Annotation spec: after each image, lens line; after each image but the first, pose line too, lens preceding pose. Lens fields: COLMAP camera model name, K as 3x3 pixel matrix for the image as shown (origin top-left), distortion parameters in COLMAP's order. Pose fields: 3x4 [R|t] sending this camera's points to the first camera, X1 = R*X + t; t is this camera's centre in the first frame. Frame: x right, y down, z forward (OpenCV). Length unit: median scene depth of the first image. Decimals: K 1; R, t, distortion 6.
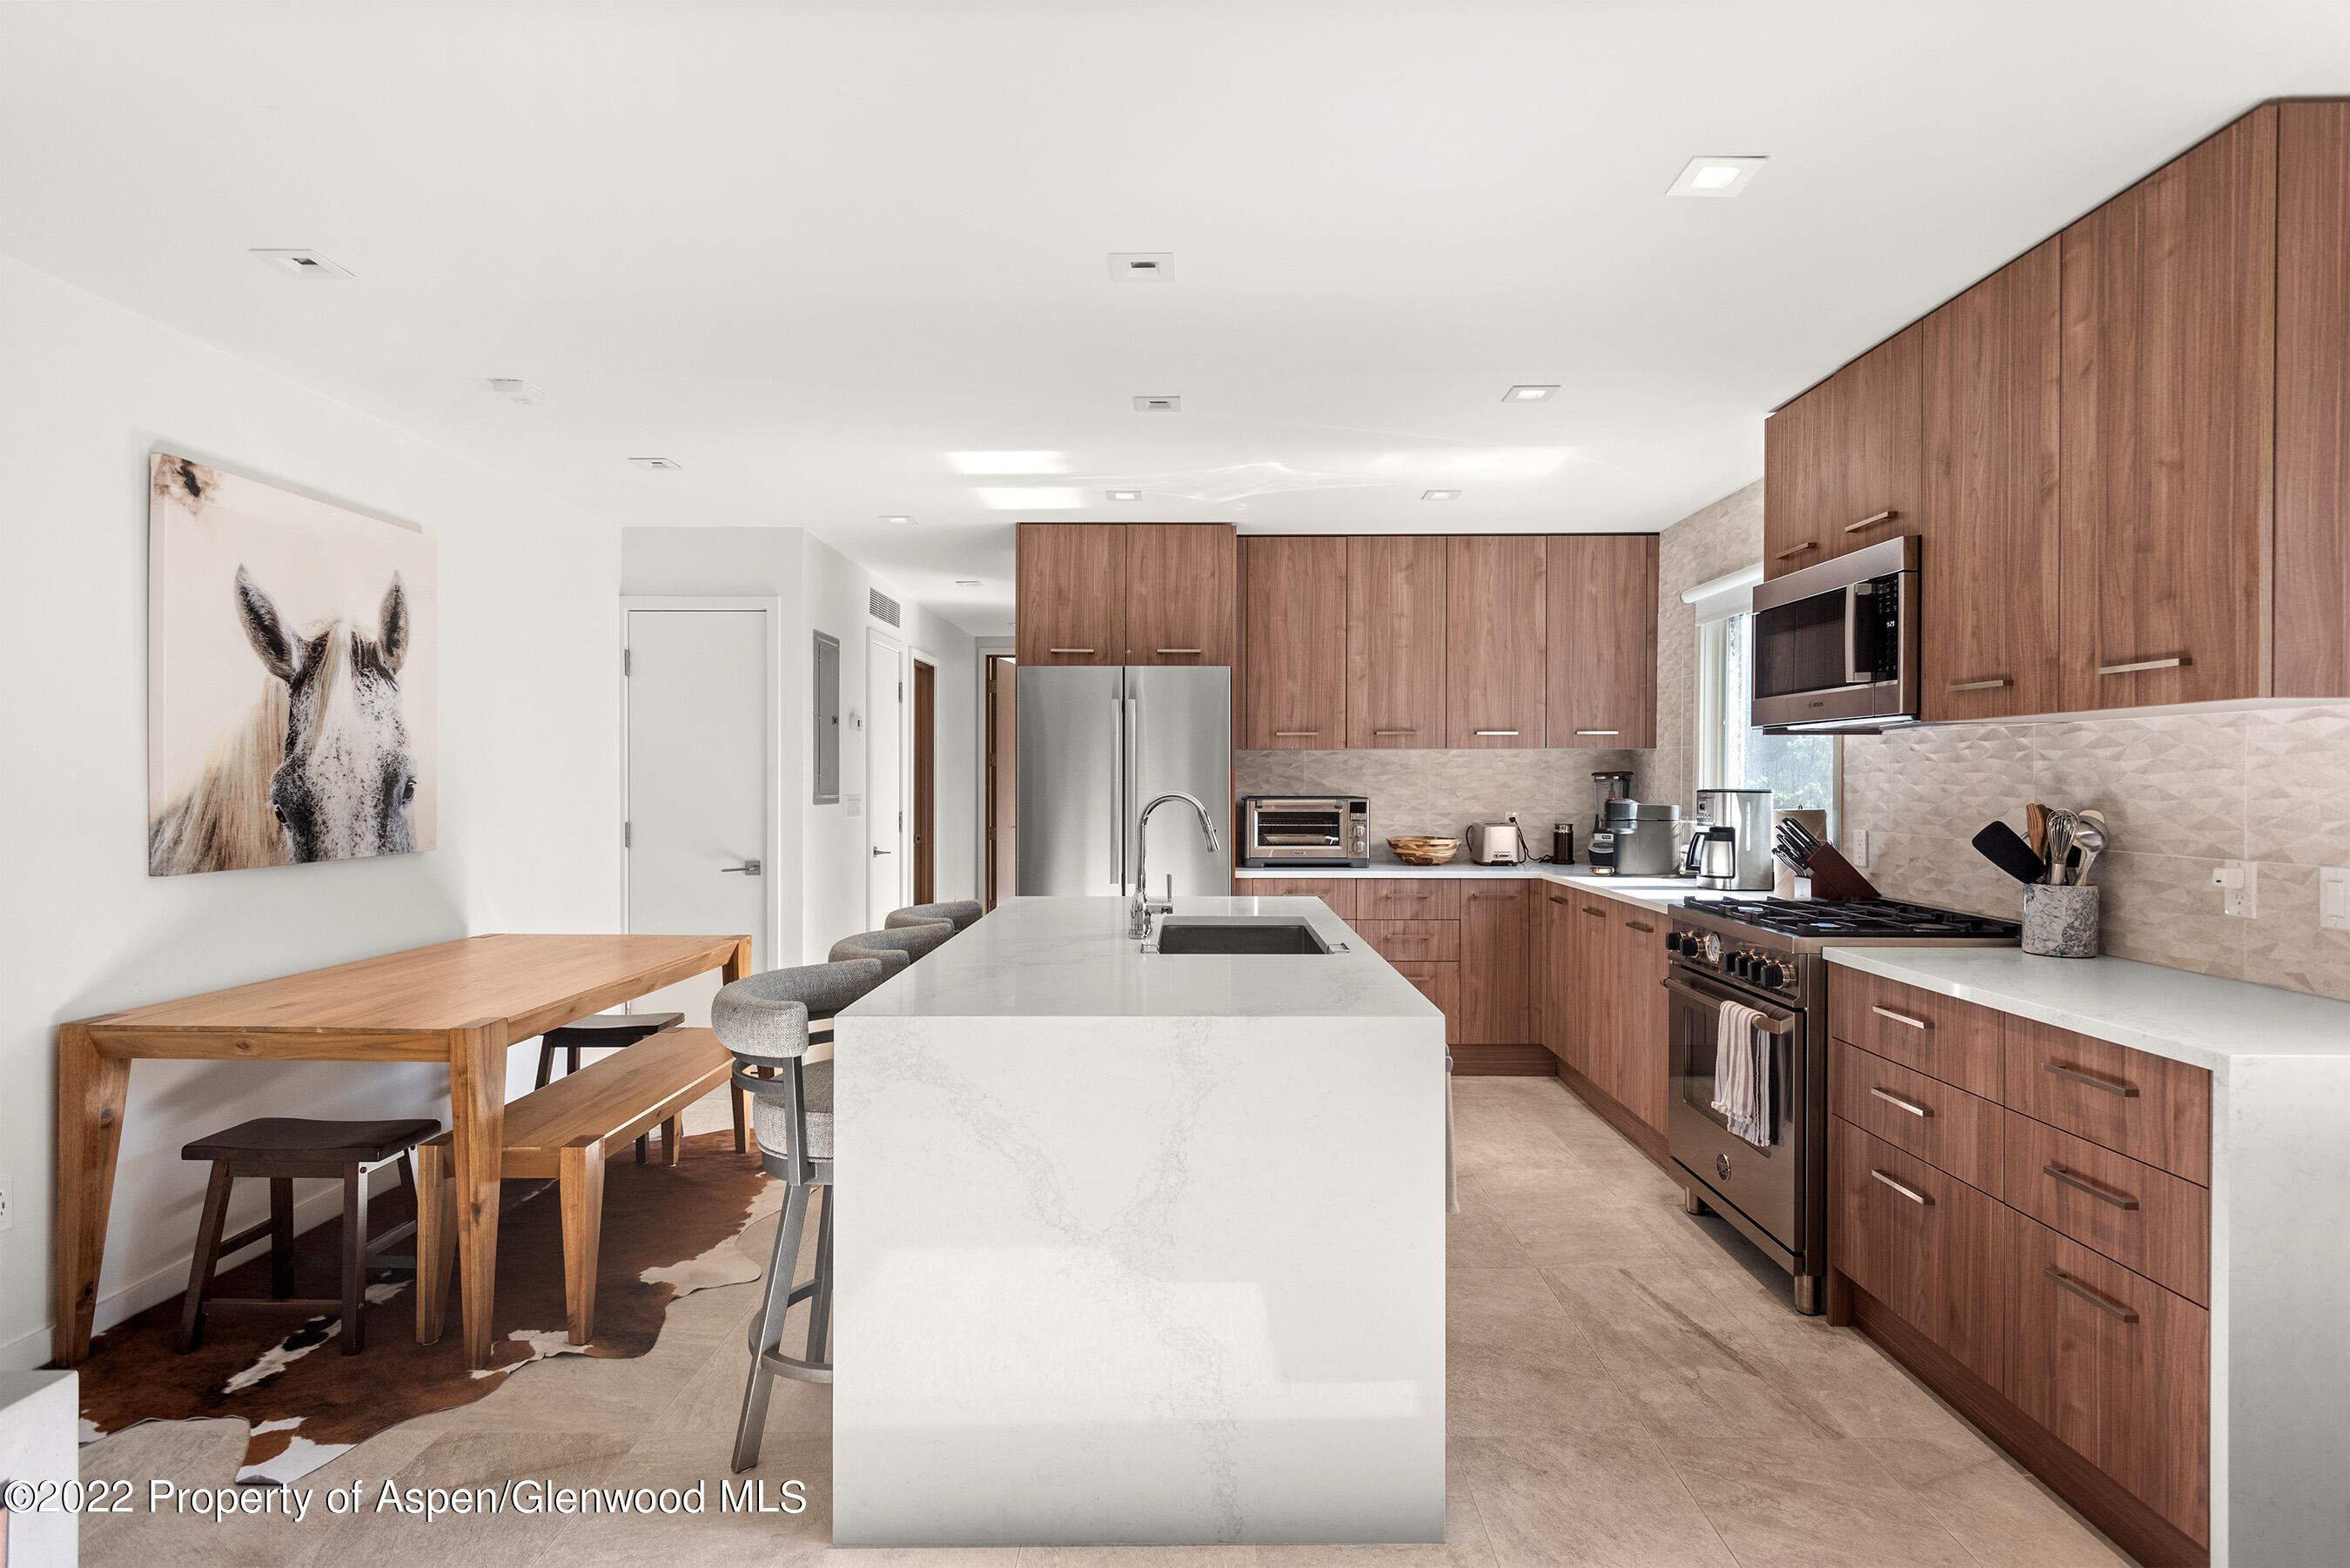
lens RADIAL K [[1198.4, 0, 1182.9], [0, 1198.4, 777.8], [0, 0, 1]] dist [0.003512, -0.003545]
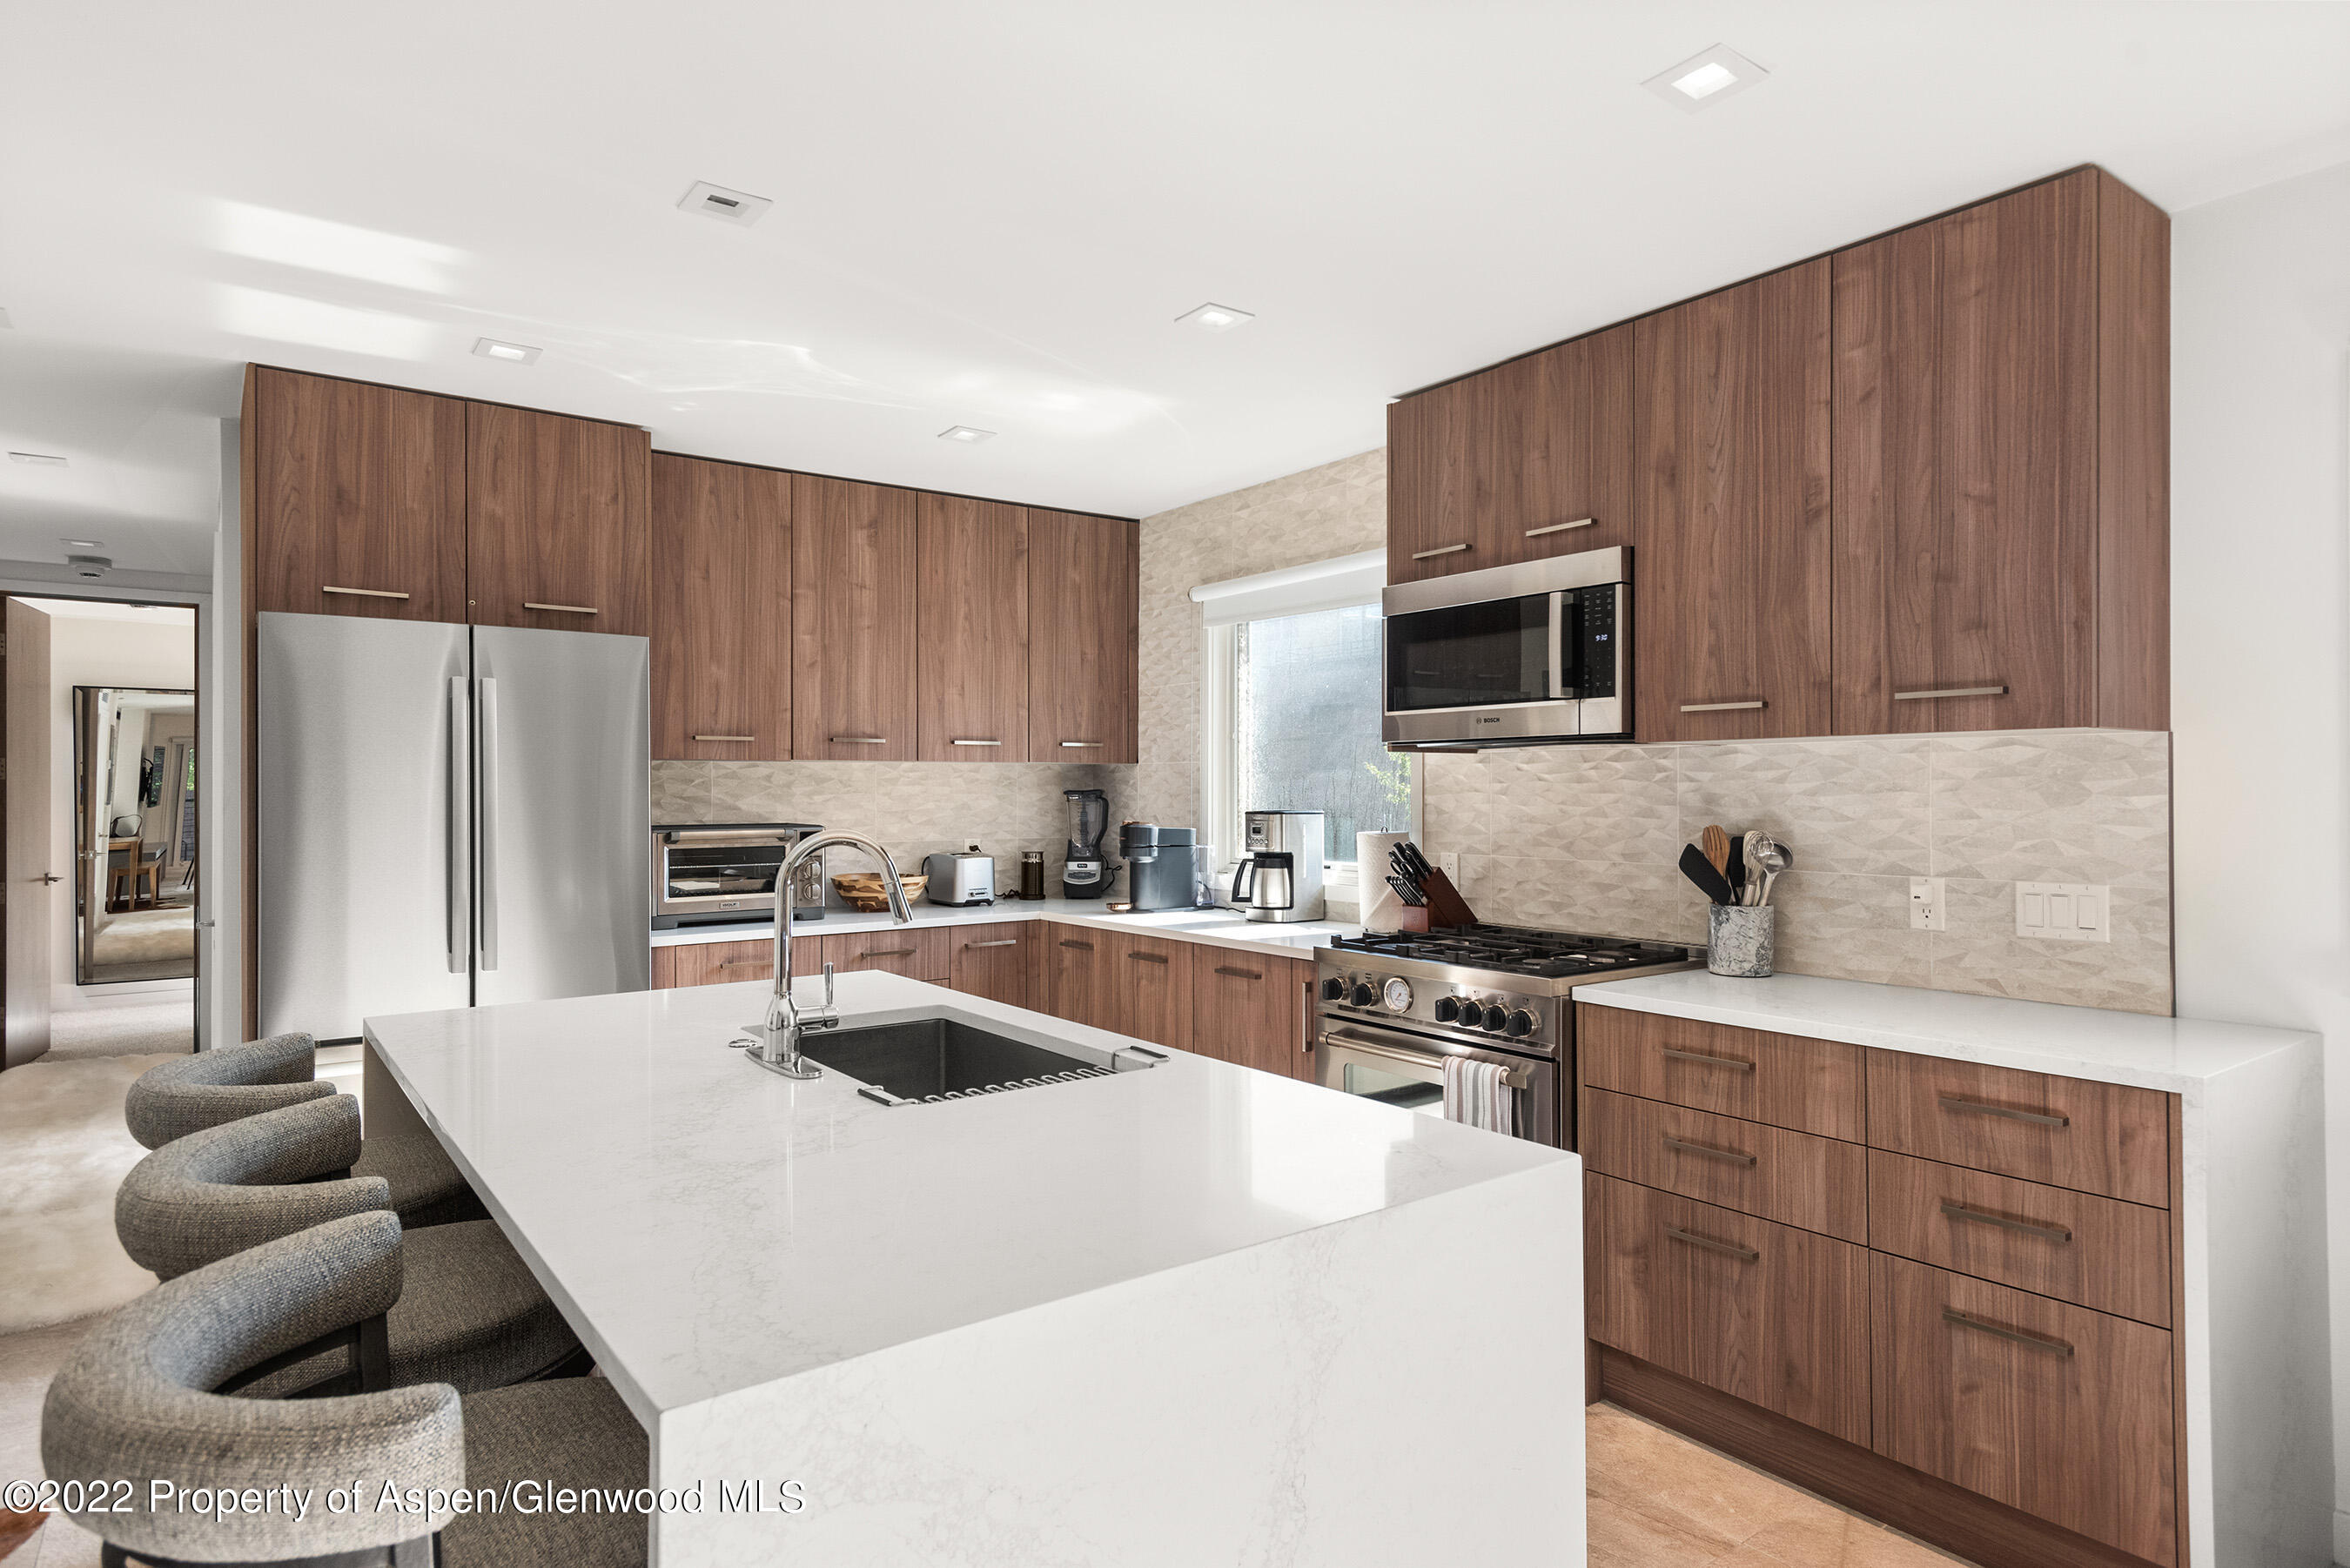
lens RADIAL K [[1320.2, 0, 1218.5], [0, 1320.2, 782.7], [0, 0, 1]] dist [0.022530, -0.007809]
pose [[0.793761, 0.001801, 0.608227, -0.246831], [0.002343, 0.999979, -0.006019, -0.007266], [-0.608225, 0.006203, 0.793740, 0.311467]]
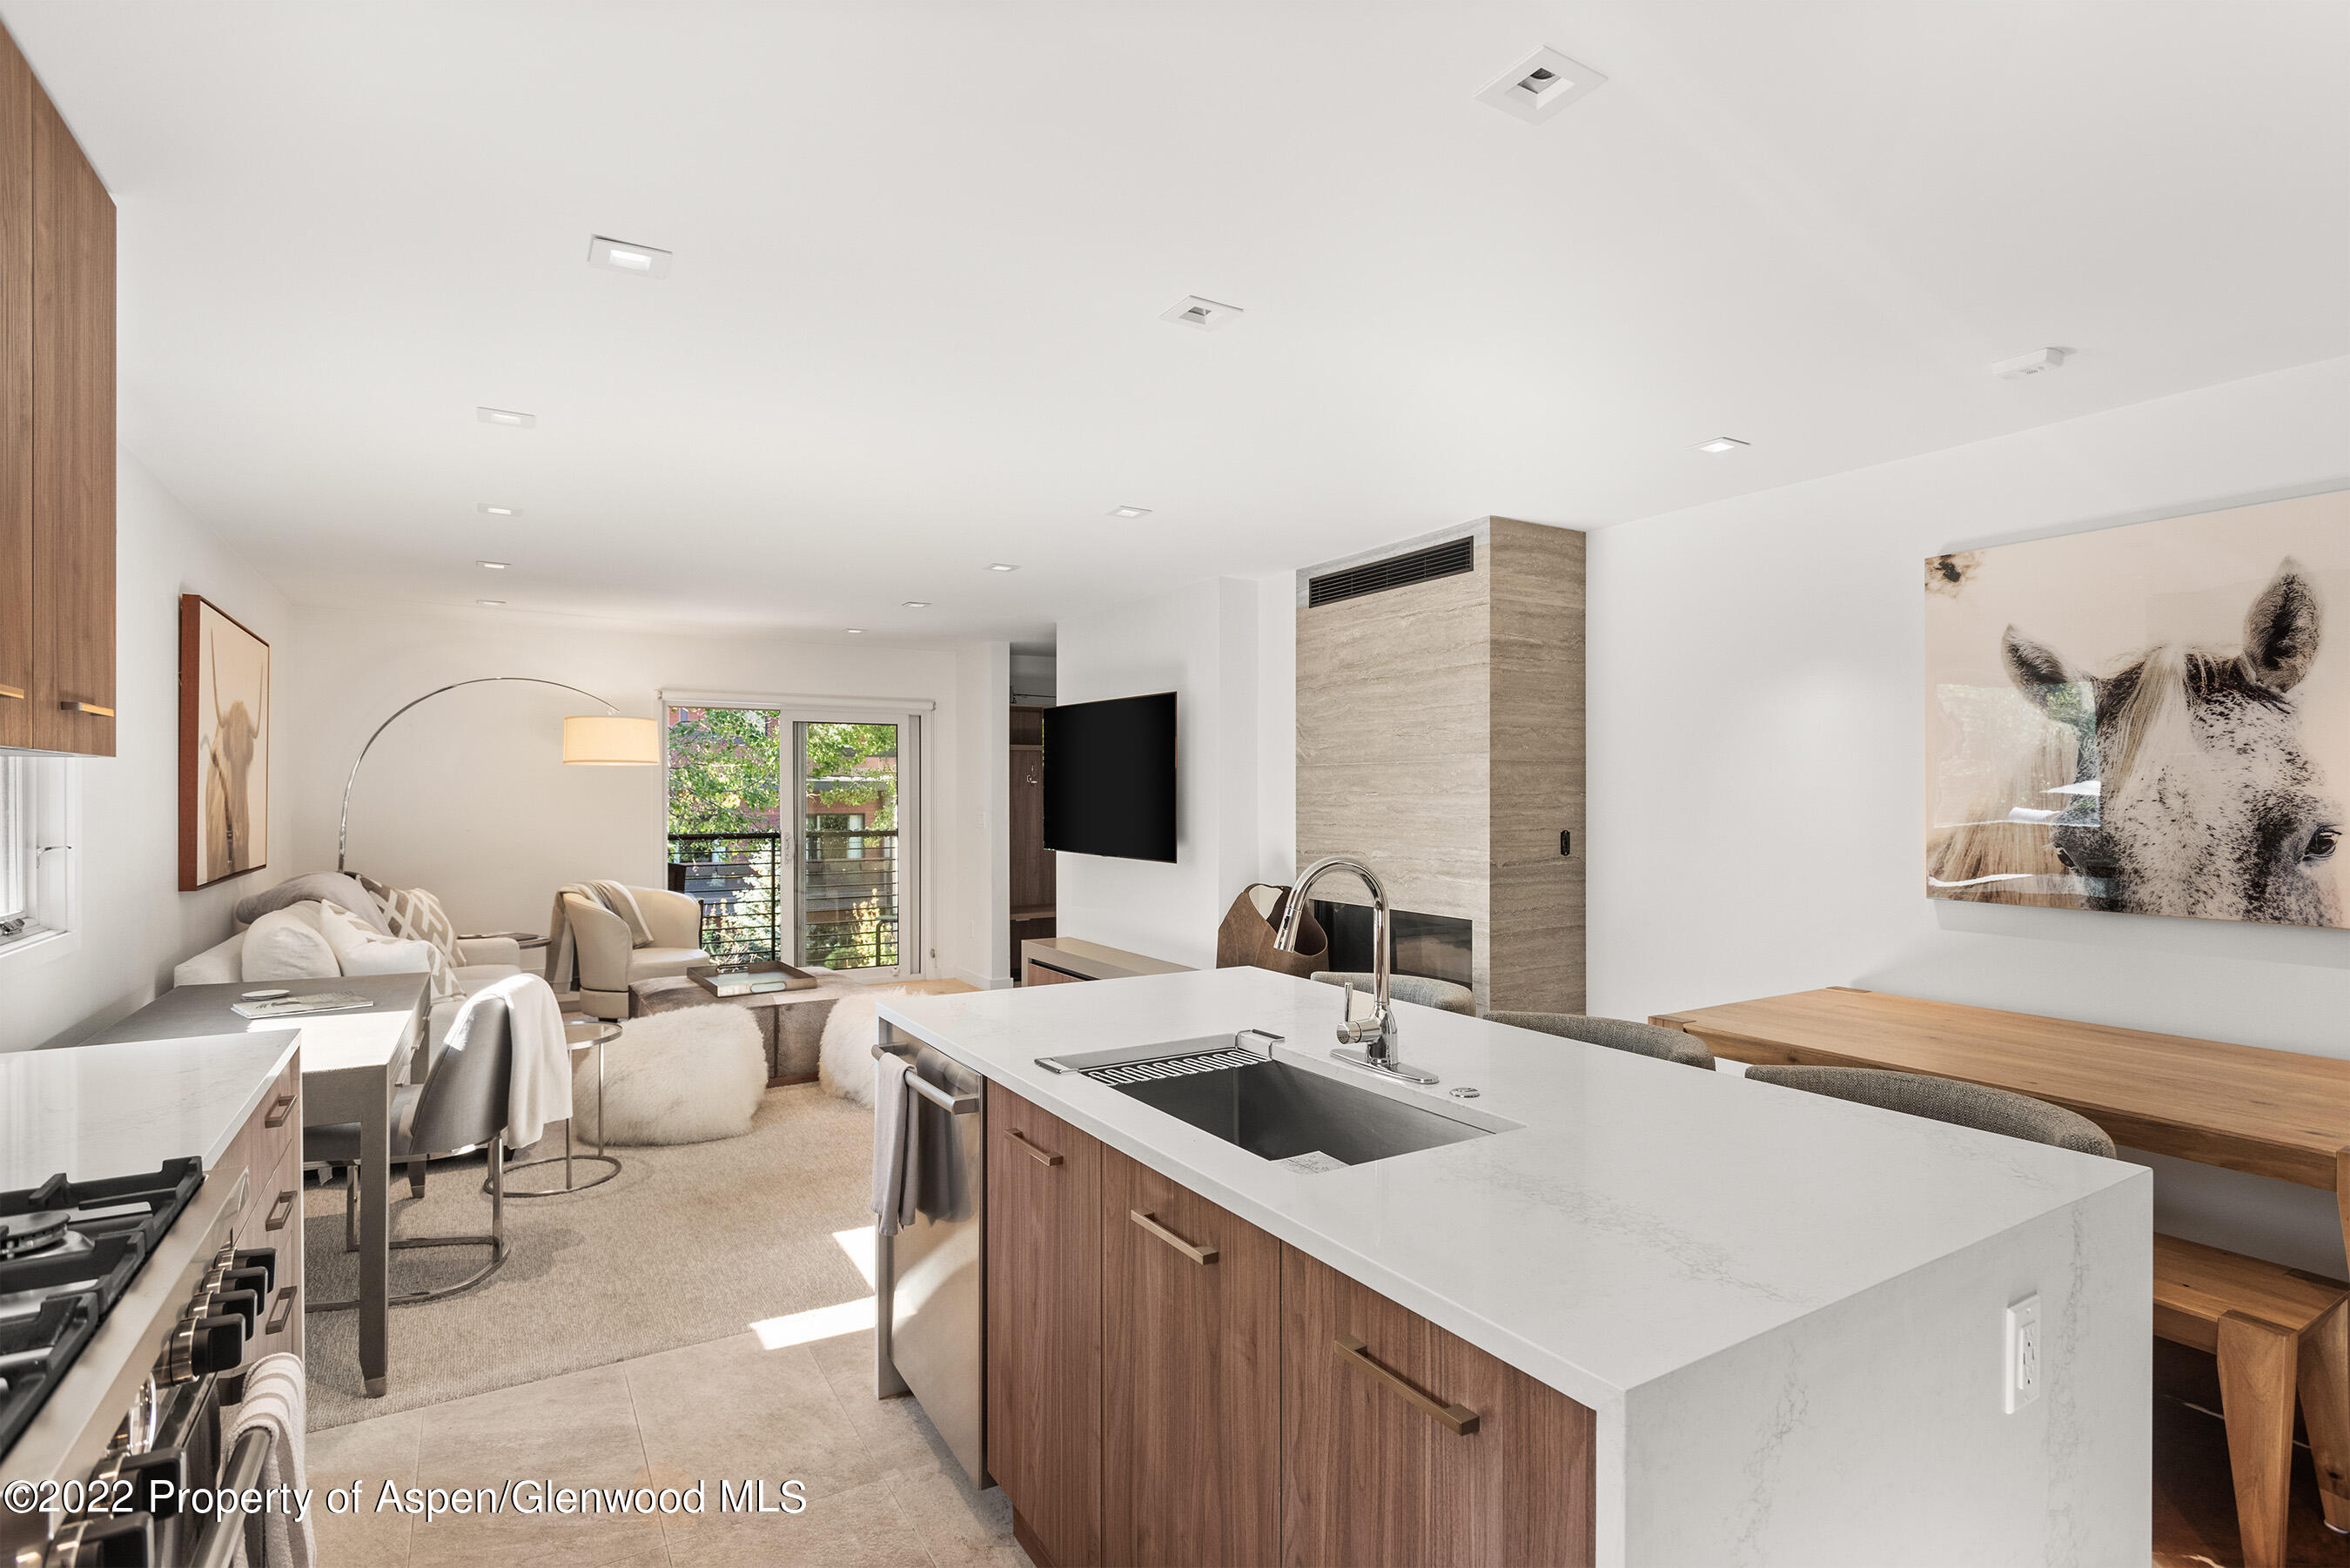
lens RADIAL K [[1198.4, 0, 1230.0], [0, 1198.4, 785.0], [0, 0, 1]] dist [0.003512, -0.003545]
pose [[-0.841413, -0.004569, -0.540373, 0.367421], [-0.001548, 0.999981, -0.006045, -0.022445], [0.540390, -0.004249, -0.841404, 1.409847]]
